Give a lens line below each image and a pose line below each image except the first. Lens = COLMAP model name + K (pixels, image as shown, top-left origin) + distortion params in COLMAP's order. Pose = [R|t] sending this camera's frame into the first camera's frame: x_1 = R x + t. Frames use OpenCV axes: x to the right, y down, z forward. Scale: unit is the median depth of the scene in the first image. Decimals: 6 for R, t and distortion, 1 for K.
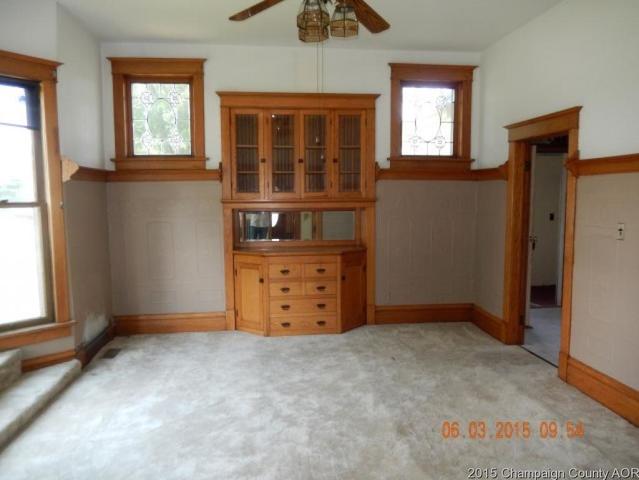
lens RADIAL K [[473.1, 0, 315.5], [0, 473.1, 238.7], [0, 0, 1]] dist [-0.004566, -0.003829]
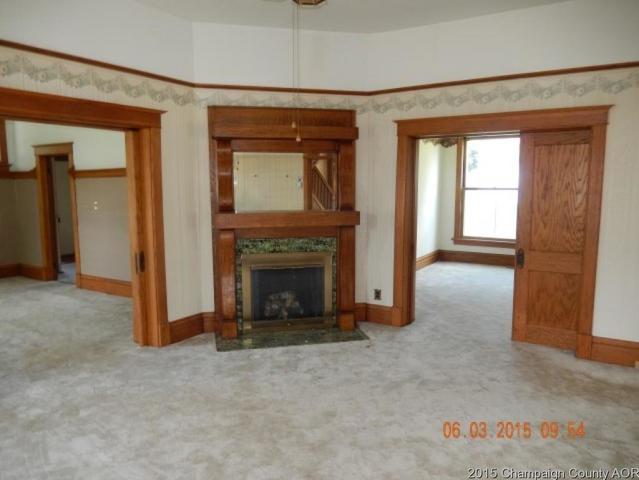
lens RADIAL K [[473.1, 0, 314.6], [0, 473.1, 243.2], [0, 0, 1]] dist [-0.004566, -0.003829]
pose [[0.619898, -0.086770, 0.779870, -0.289668], [0.074241, 0.995894, 0.051793, 0.082395], [-0.781162, 0.025792, 0.623795, -0.762444]]
